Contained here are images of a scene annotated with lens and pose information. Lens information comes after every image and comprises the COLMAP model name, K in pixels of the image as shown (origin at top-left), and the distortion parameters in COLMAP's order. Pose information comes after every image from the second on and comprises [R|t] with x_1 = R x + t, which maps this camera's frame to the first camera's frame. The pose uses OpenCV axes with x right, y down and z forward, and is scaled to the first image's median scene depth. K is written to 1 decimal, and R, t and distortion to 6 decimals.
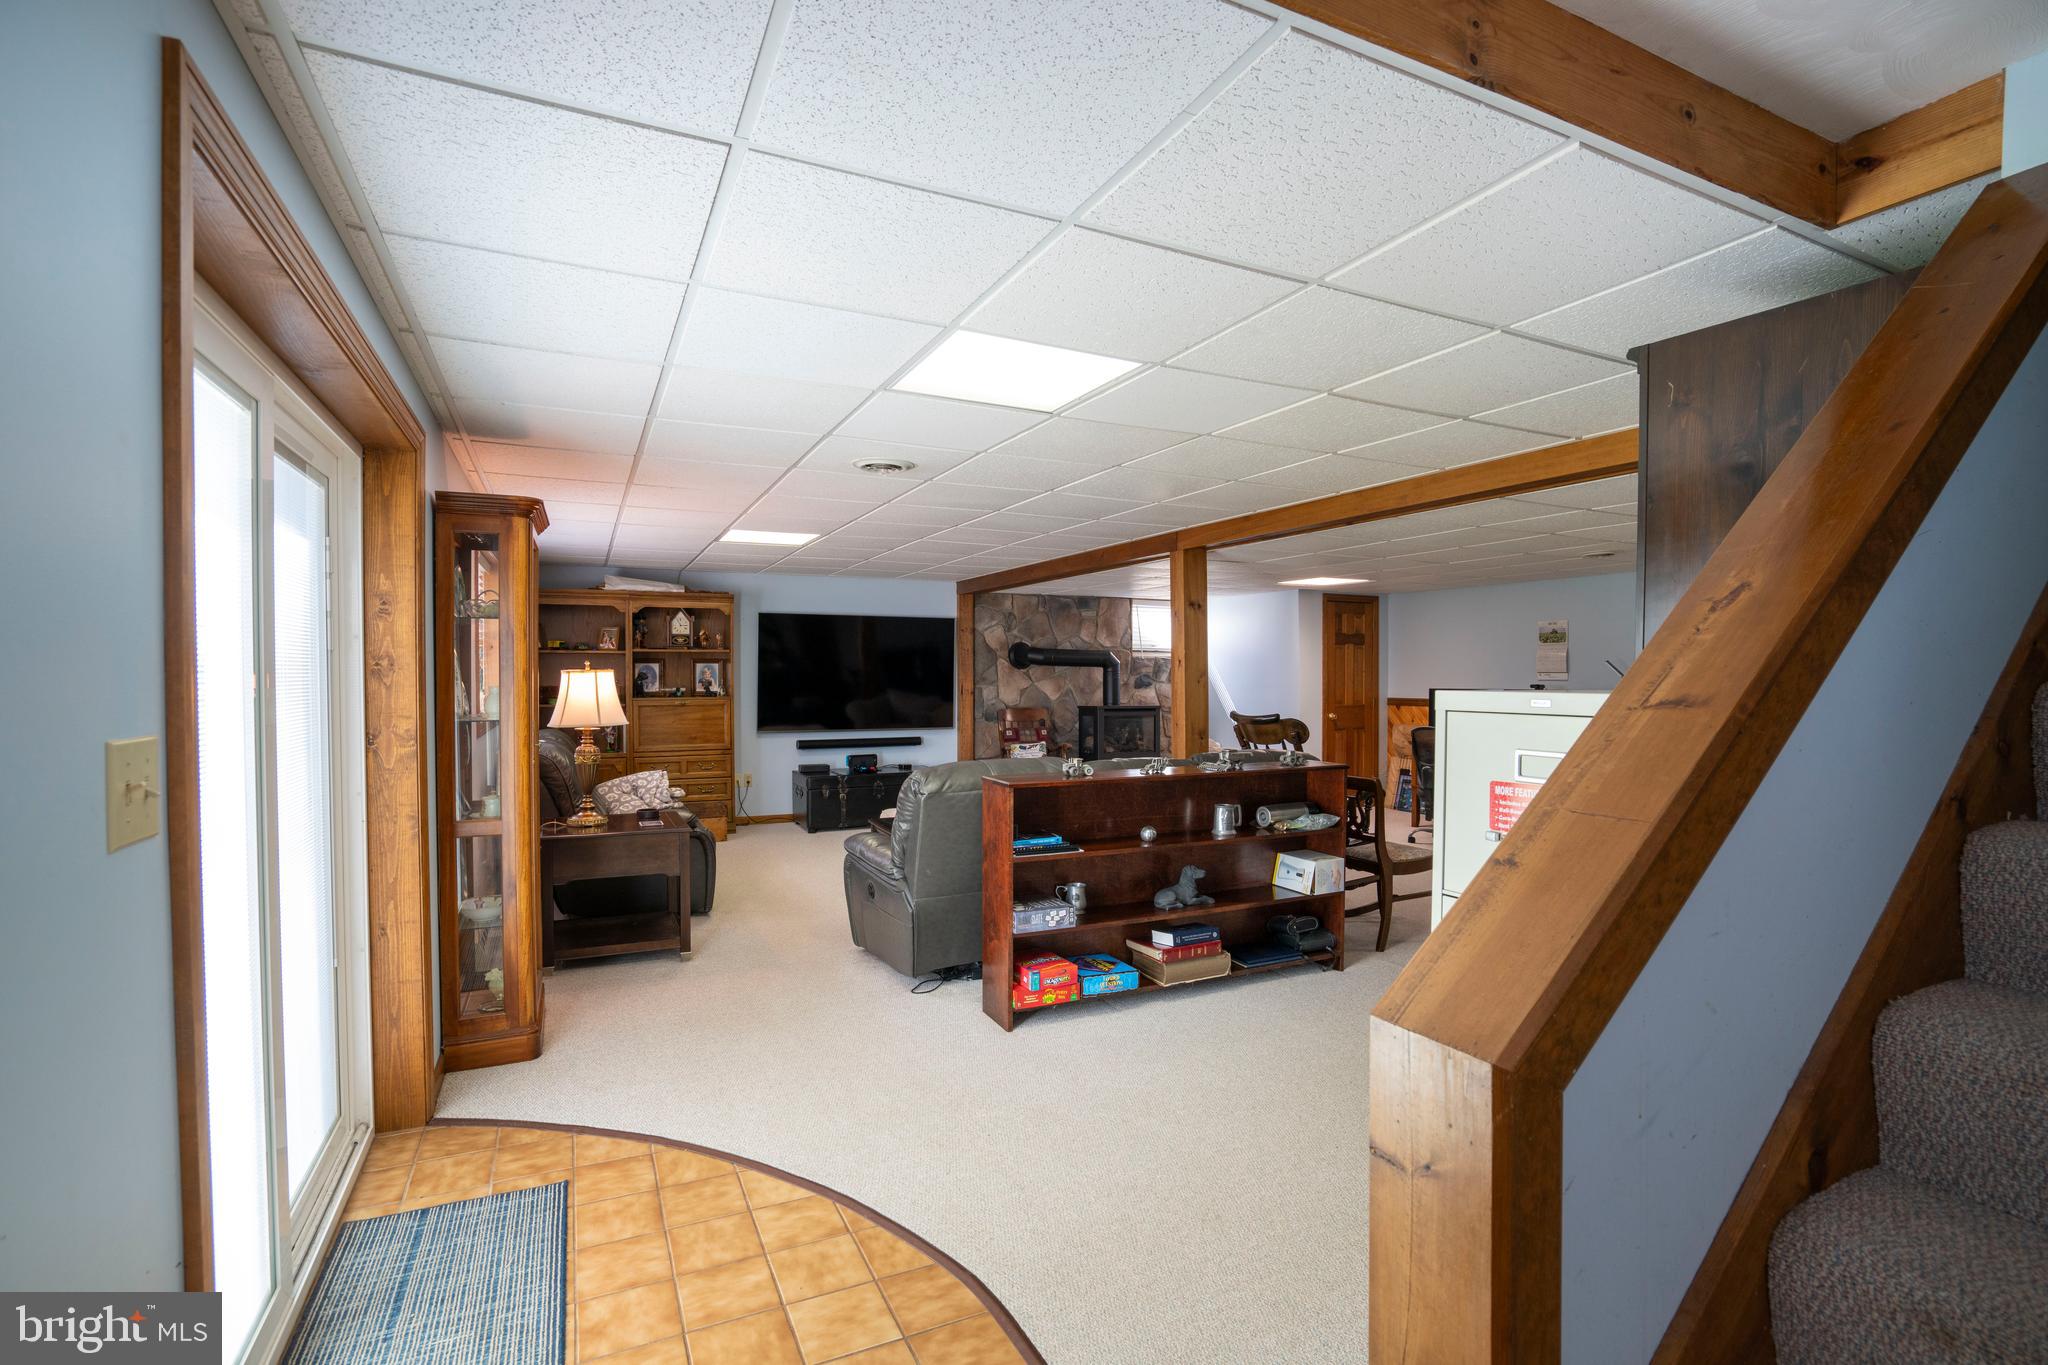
lens RADIAL K [[938.5, 0, 1024.0], [0, 938.5, 682.5], [0, 0, 1]] dist [-0.061947, 0.020478]
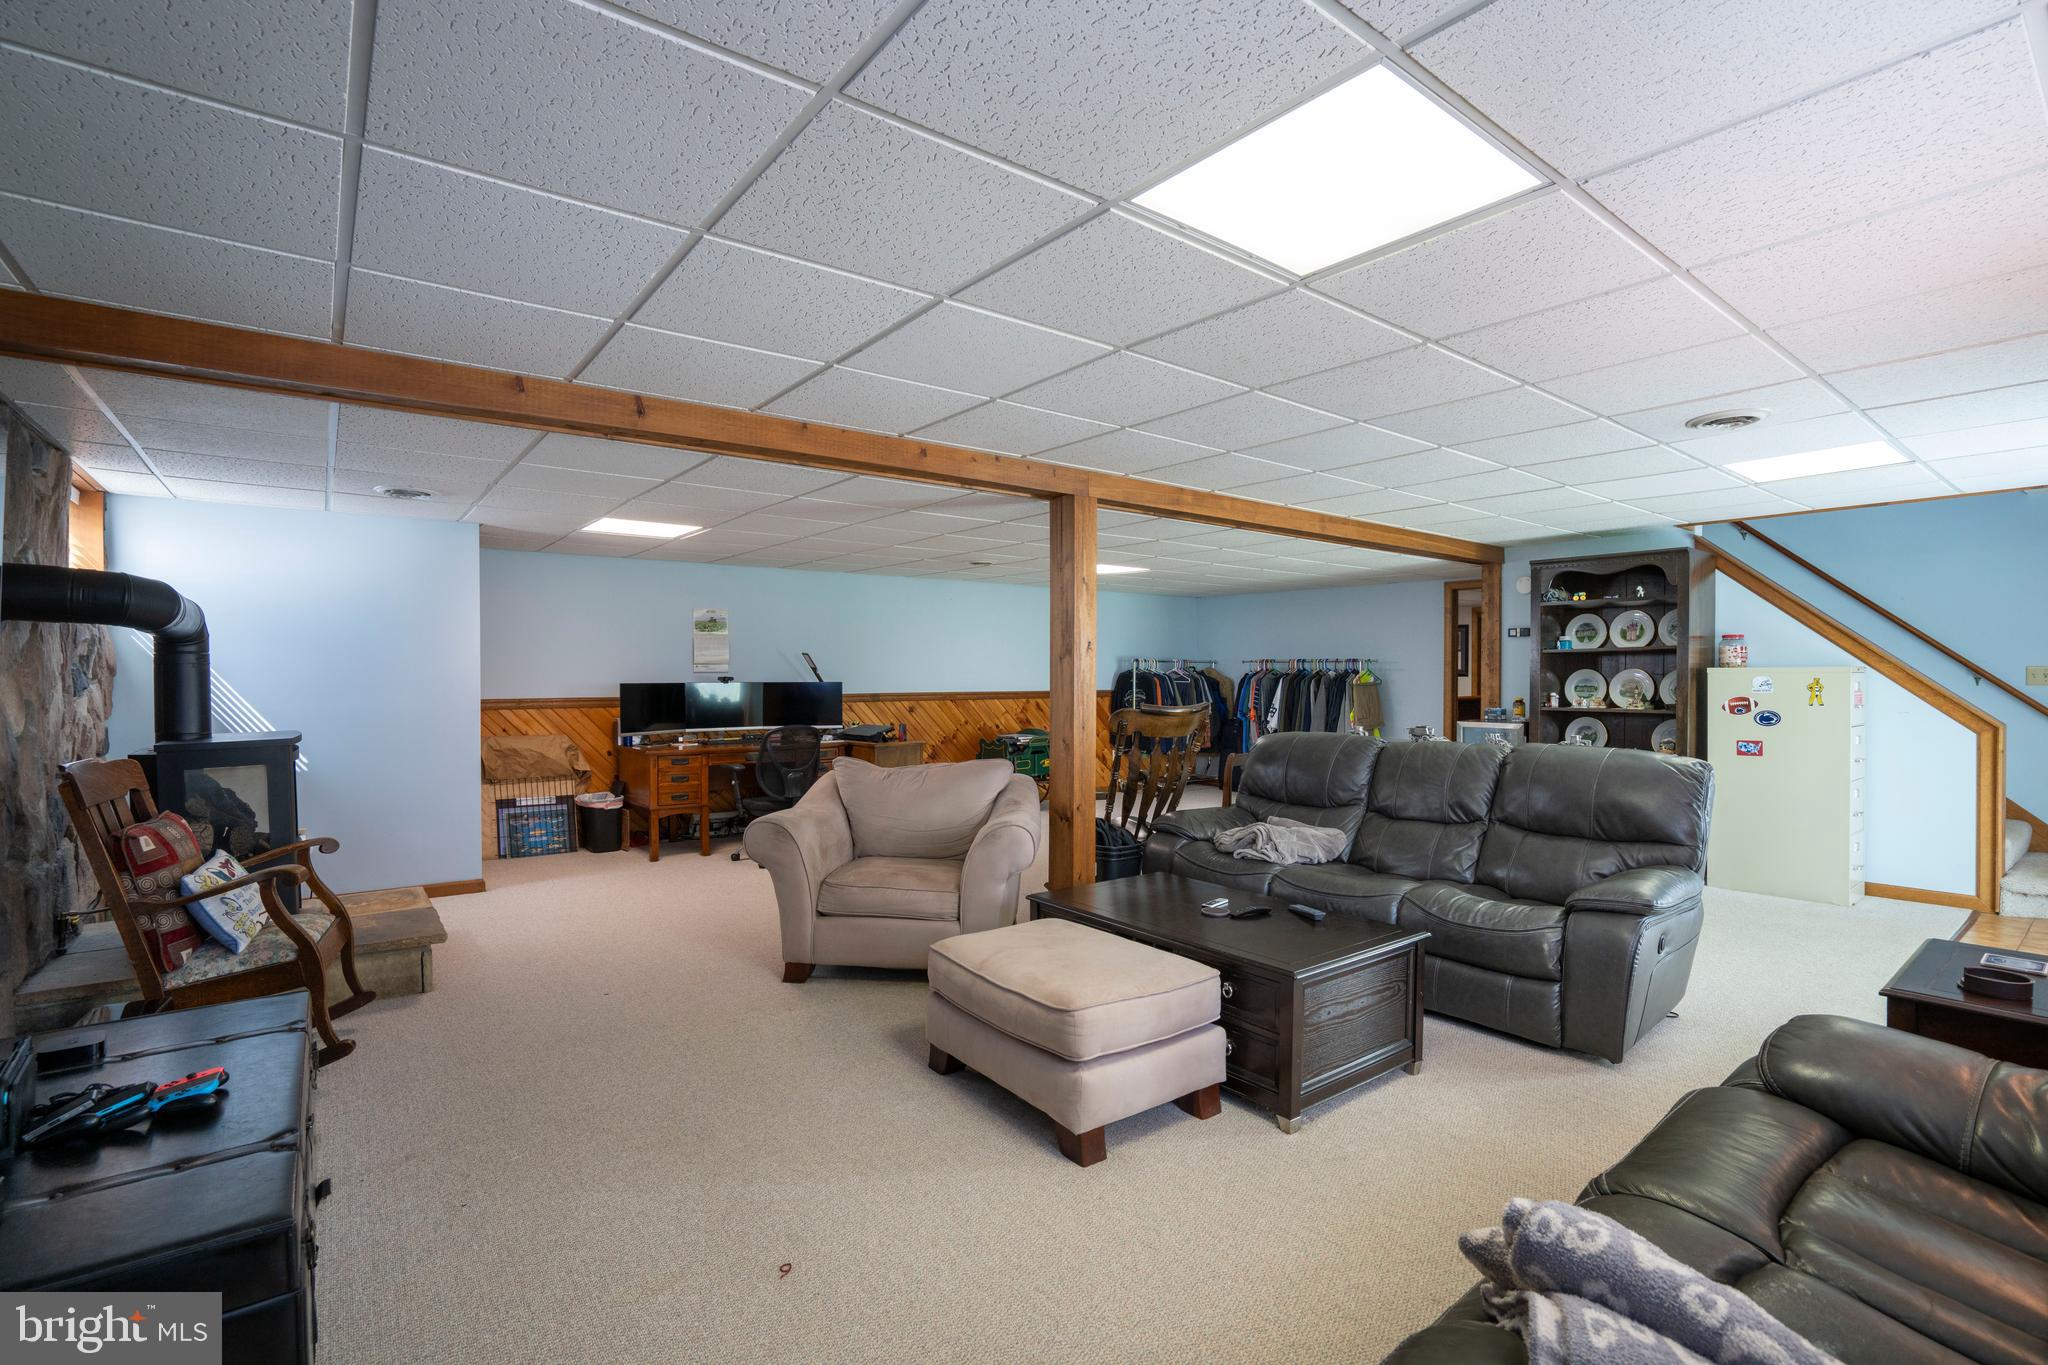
lens RADIAL K [[938.5, 0, 1024.0], [0, 938.5, 682.5], [0, 0, 1]] dist [-0.061947, 0.020478]
pose [[-0.281839, -0.005883, 0.959444, -0.506410], [0.007216, 0.999940, 0.008251, 0.001015], [-0.959434, 0.009249, -0.281780, 1.260066]]
